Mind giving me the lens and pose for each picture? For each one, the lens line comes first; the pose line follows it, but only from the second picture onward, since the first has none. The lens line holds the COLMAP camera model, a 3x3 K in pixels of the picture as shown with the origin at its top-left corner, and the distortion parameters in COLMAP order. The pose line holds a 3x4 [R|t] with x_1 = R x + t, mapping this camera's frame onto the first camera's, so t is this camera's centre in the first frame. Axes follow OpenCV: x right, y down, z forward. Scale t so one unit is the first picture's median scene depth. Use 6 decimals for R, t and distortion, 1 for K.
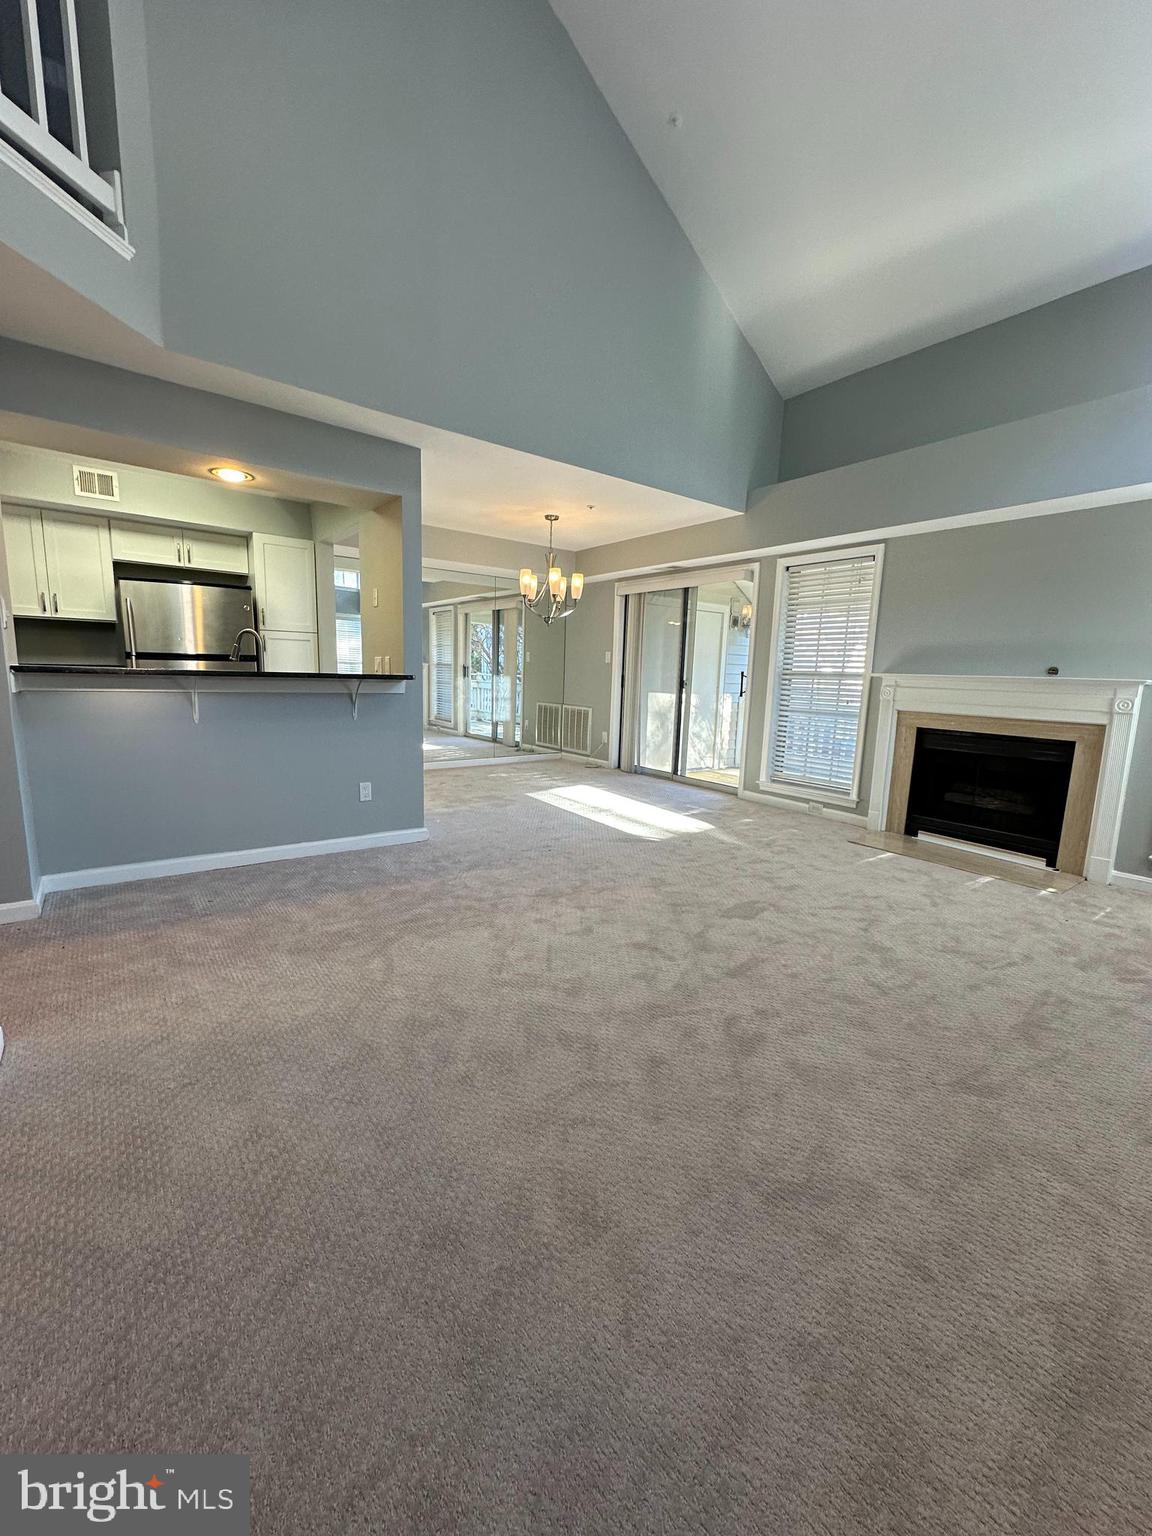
lens RADIAL K [[614.3, 0, 577.8], [0, 614.3, 768.0], [0, 0, 1]] dist [0.000228, -0.000047]
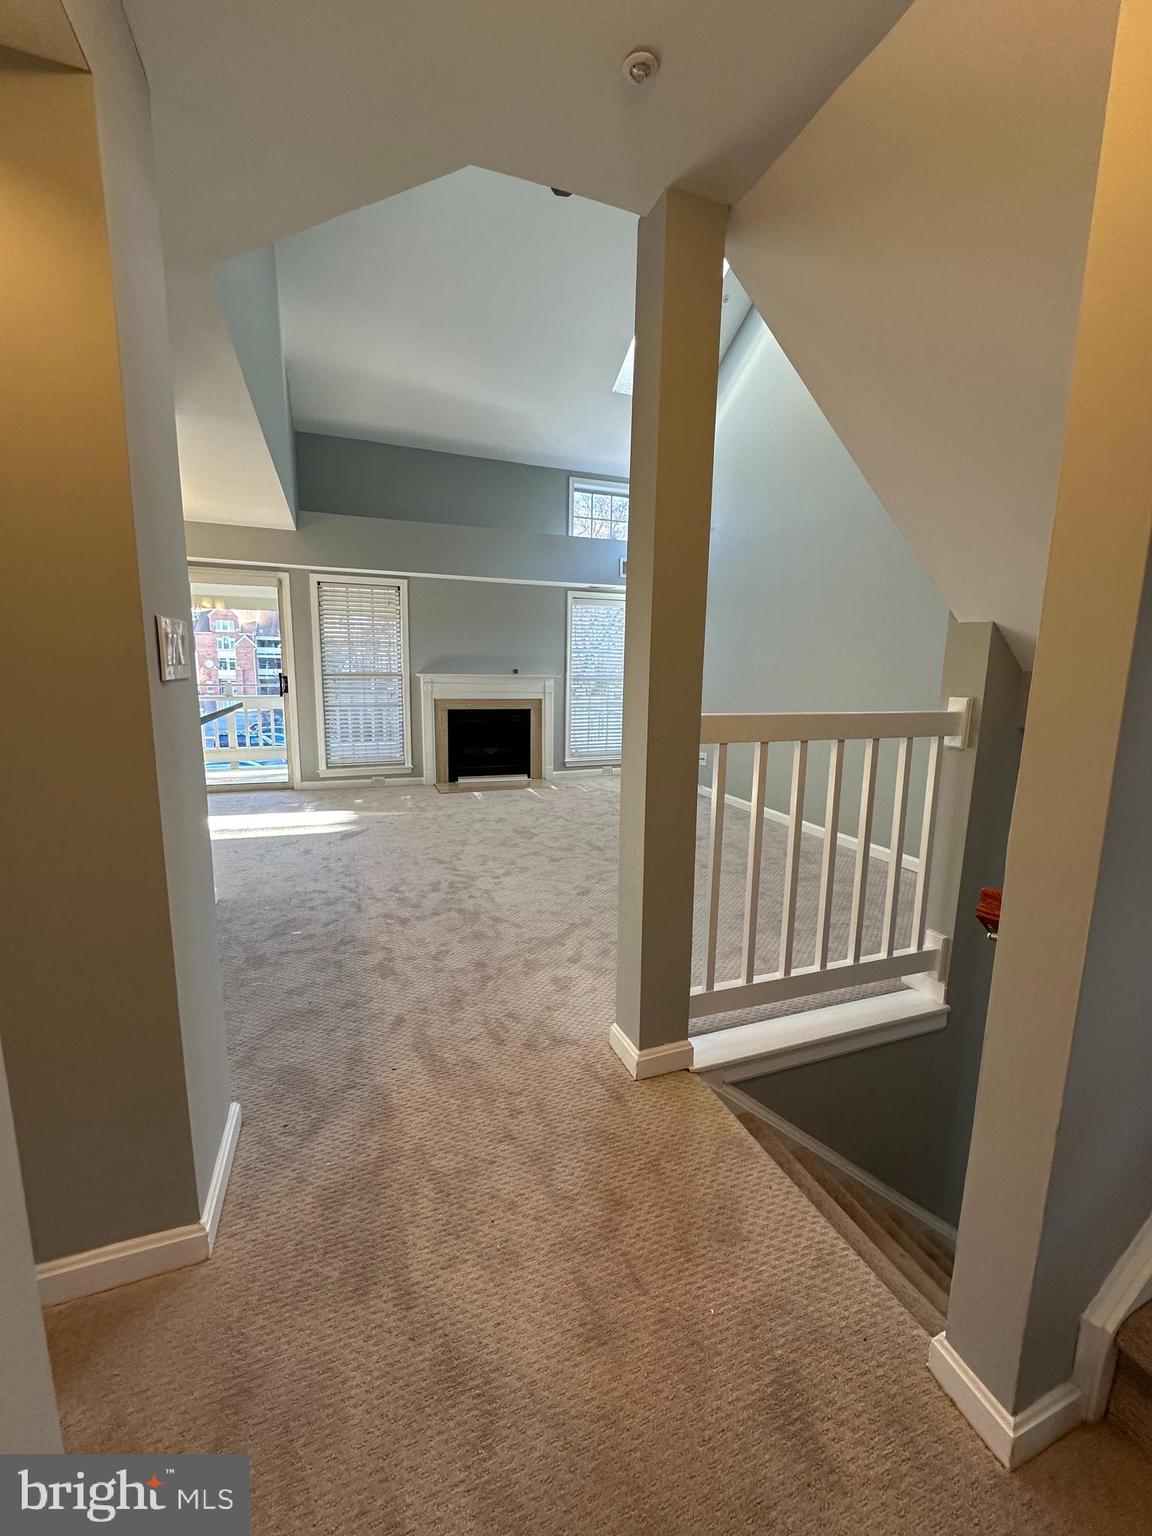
lens RADIAL K [[614.3, 0, 577.8], [0, 614.3, 768.0], [0, 0, 1]] dist [0.000228, -0.000047]
pose [[0.284892, -0.181581, 0.941204, -0.994628], [0.142974, 0.978960, 0.145589, -0.124609], [-0.947837, 0.093091, 0.304860, 0.325351]]
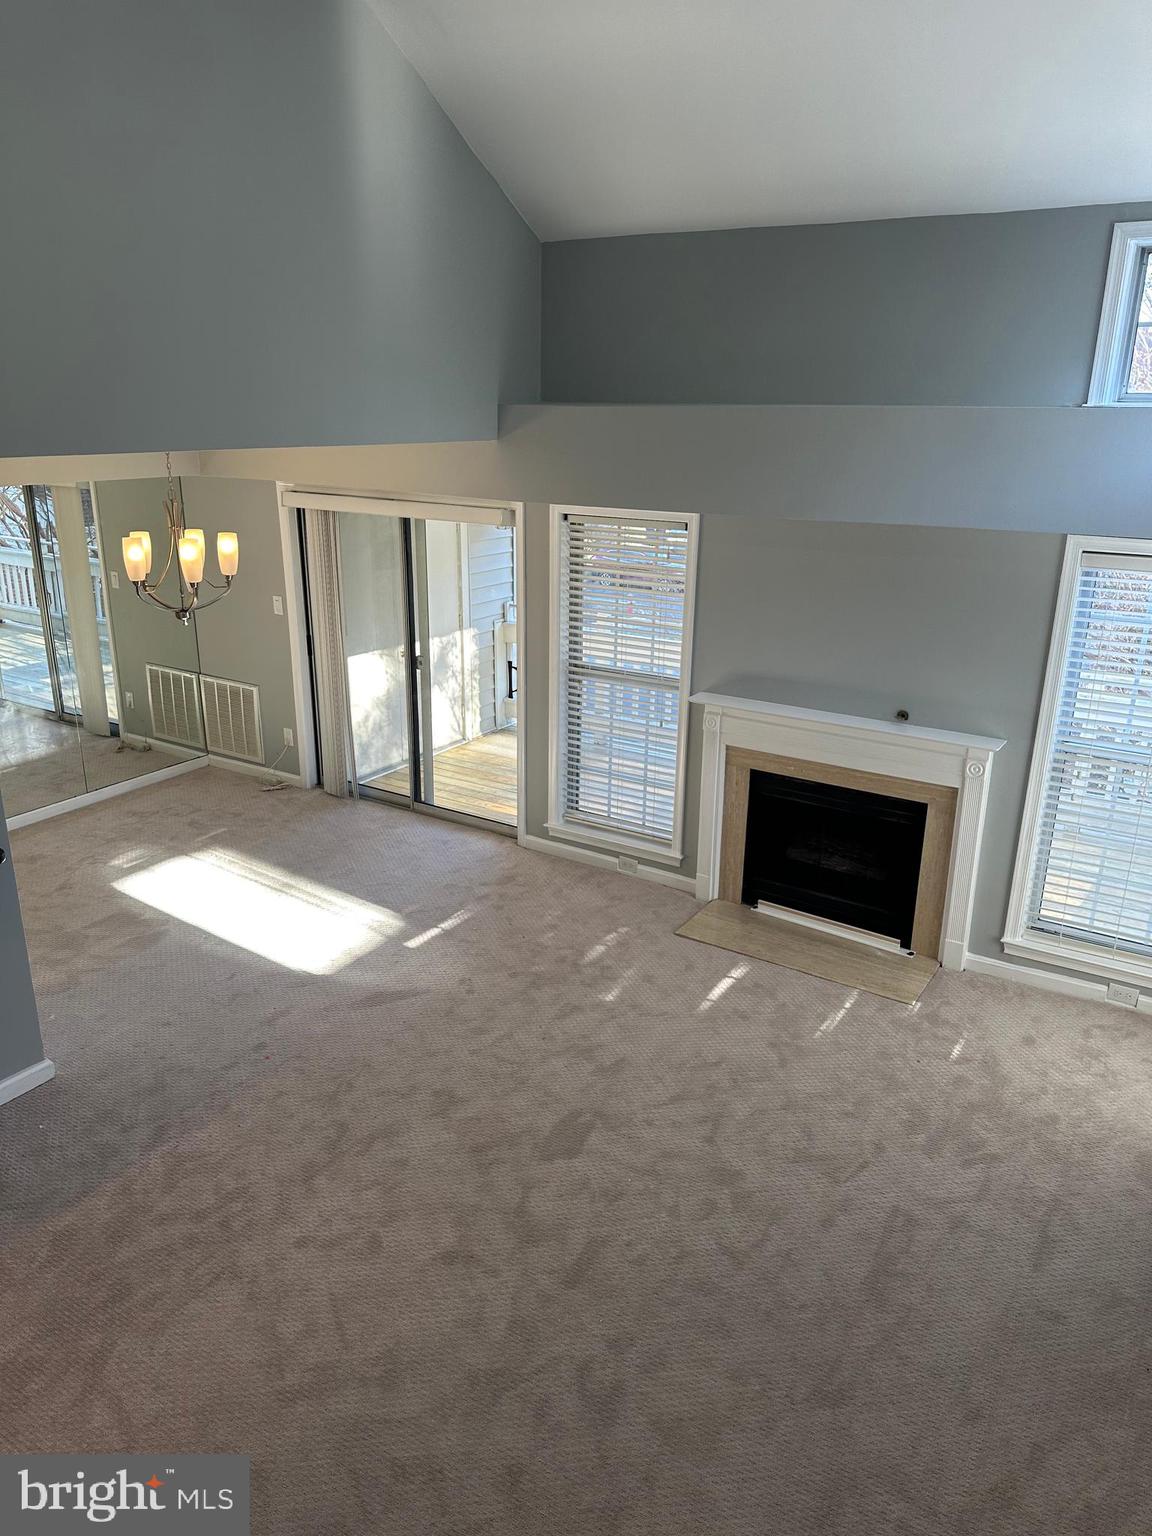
lens RADIAL K [[1073.7, 0, 579.3], [0, 1073.7, 771.2], [0, 0, 1]] dist [0.136711, -0.223515]
pose [[0.935400, -0.132555, 0.327806, -0.085862], [0.071366, 0.978769, 0.192143, -0.413044], [-0.346316, -0.156336, 0.925000, -0.165208]]
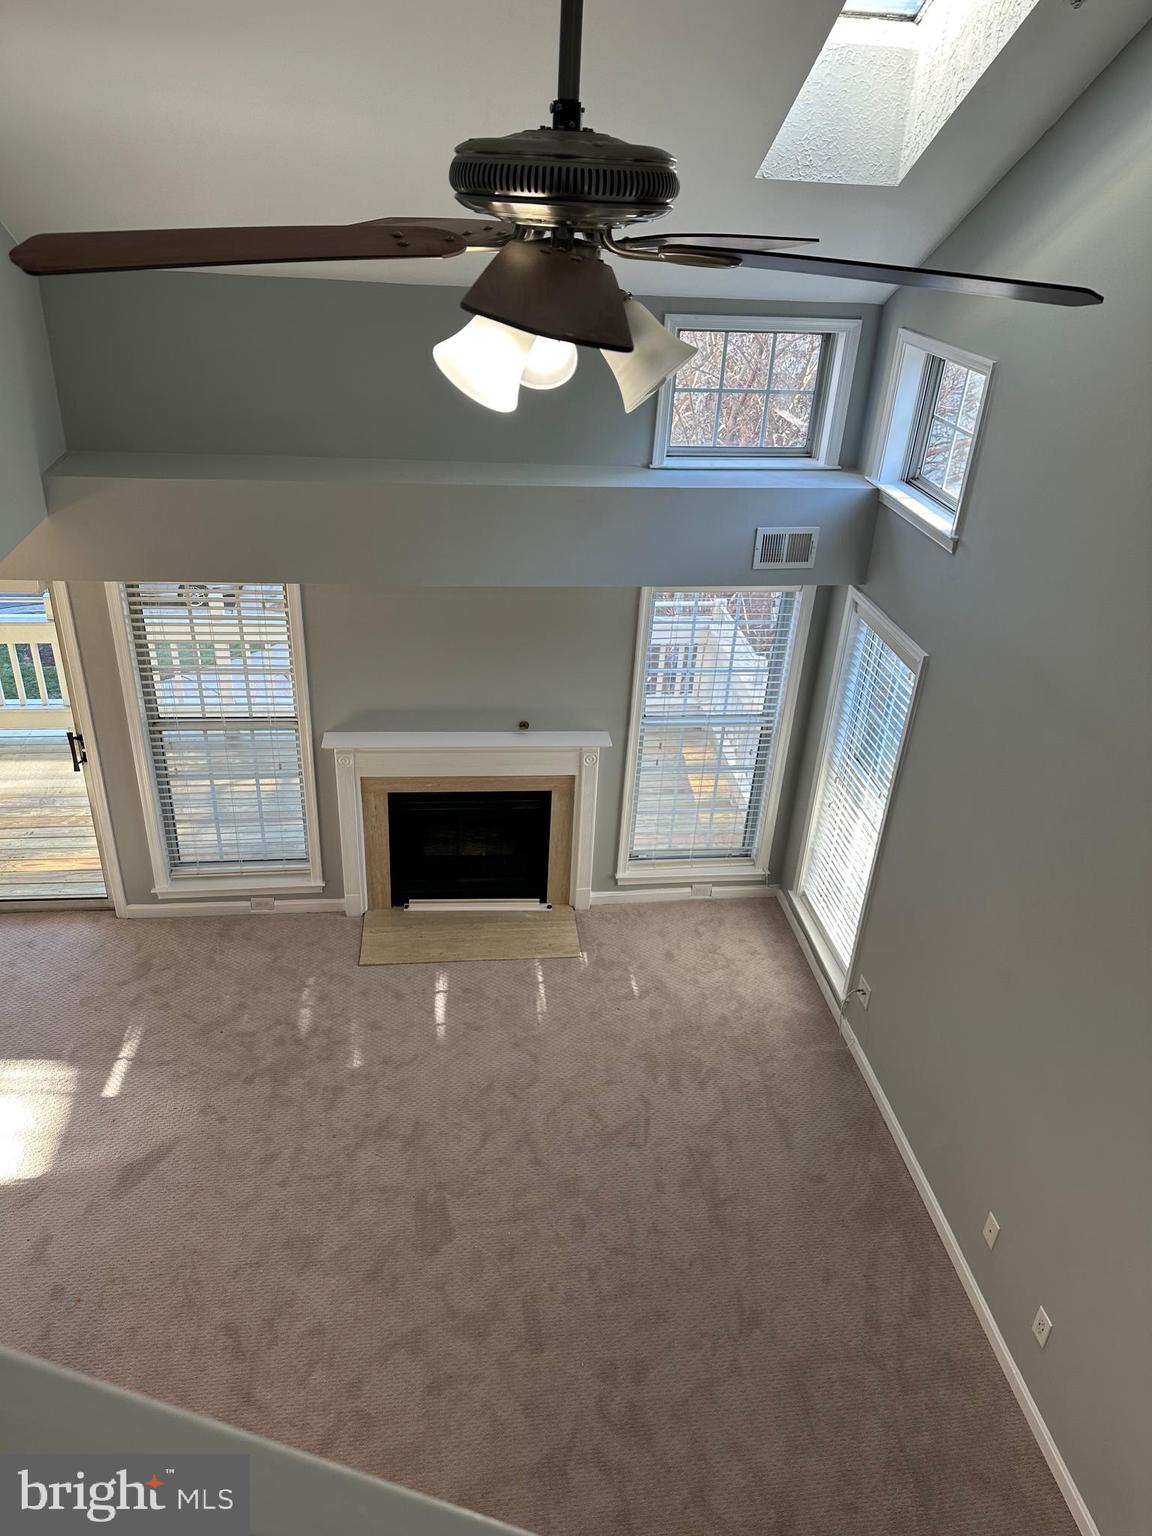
lens RADIAL K [[1073.7, 0, 579.3], [0, 1073.7, 771.2], [0, 0, 1]] dist [0.136711, -0.223515]
pose [[0.506925, -0.425732, 0.749519, -0.427114], [0.100959, 0.892861, 0.438868, -0.840258], [-0.856057, -0.146803, 0.495596, 0.148032]]
